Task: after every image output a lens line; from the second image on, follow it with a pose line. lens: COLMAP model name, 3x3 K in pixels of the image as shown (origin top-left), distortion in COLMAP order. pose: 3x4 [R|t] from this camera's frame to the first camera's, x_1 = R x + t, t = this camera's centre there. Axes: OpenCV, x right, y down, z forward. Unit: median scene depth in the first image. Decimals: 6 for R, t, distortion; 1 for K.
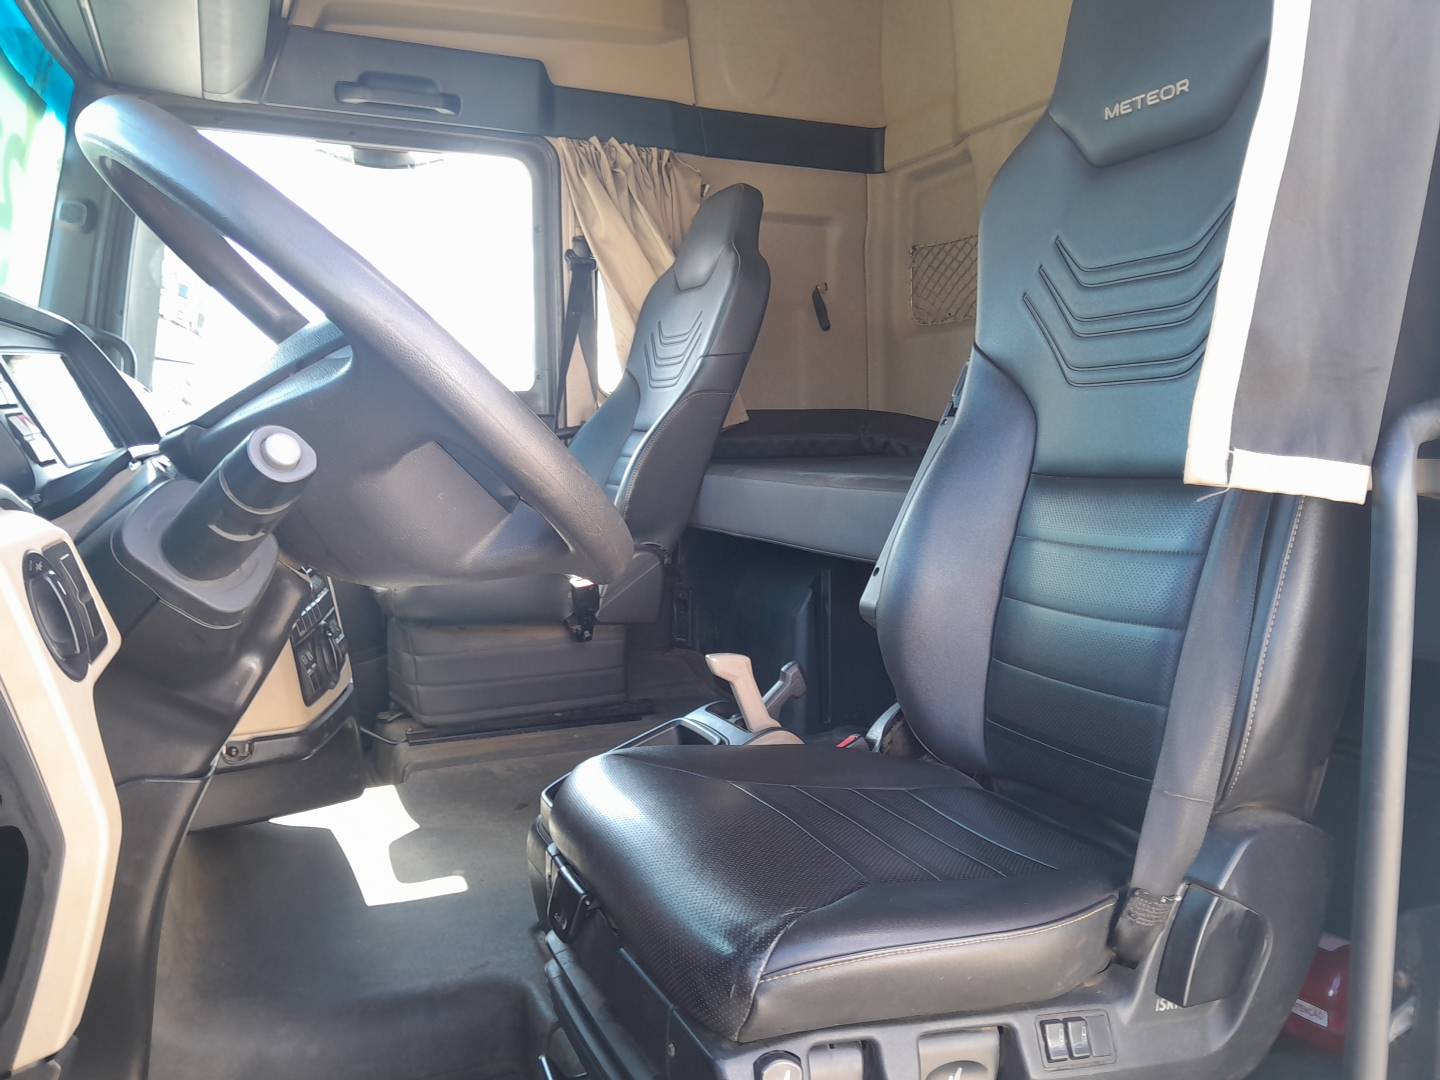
lens RADIAL K [[1082.8, 0, 720.7], [0, 1082.8, 593.3], [0, 0, 1]] dist [0.053181, -0.117799]
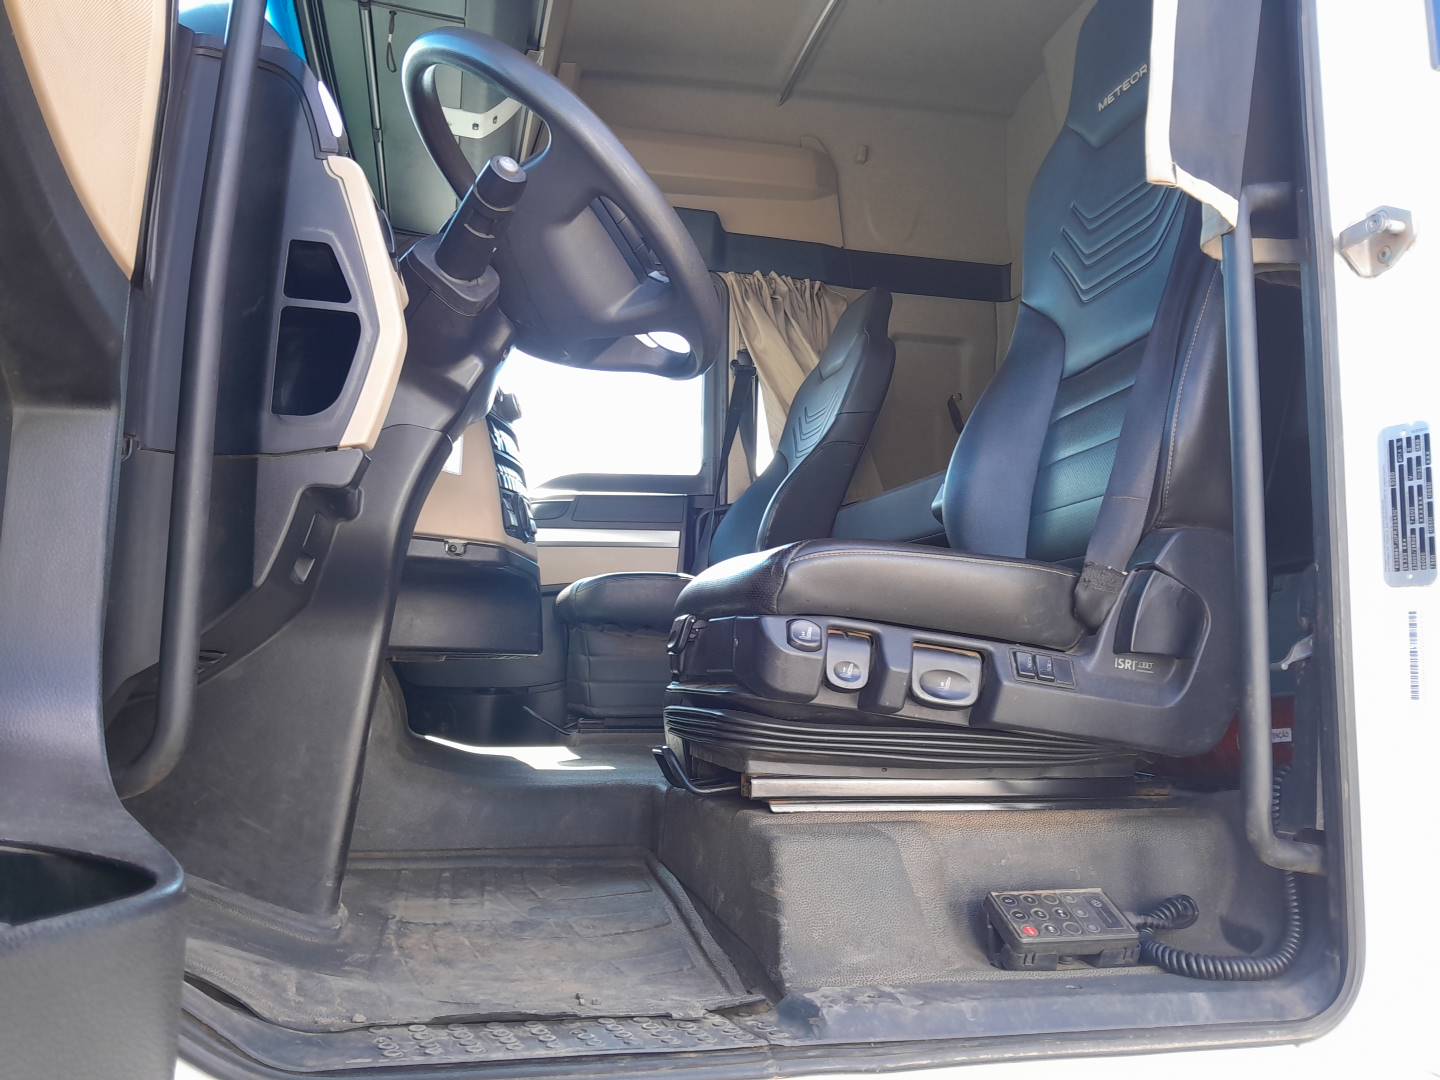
lens RADIAL K [[1082.8, 0, 720.7], [0, 1082.8, 593.3], [0, 0, 1]] dist [0.053181, -0.117799]
pose [[0.985815, 0.002493, -0.167817, 0.047615], [-0.036384, 0.979286, -0.199187, 0.175384], [0.163844, 0.202467, 0.965485, -0.104863]]
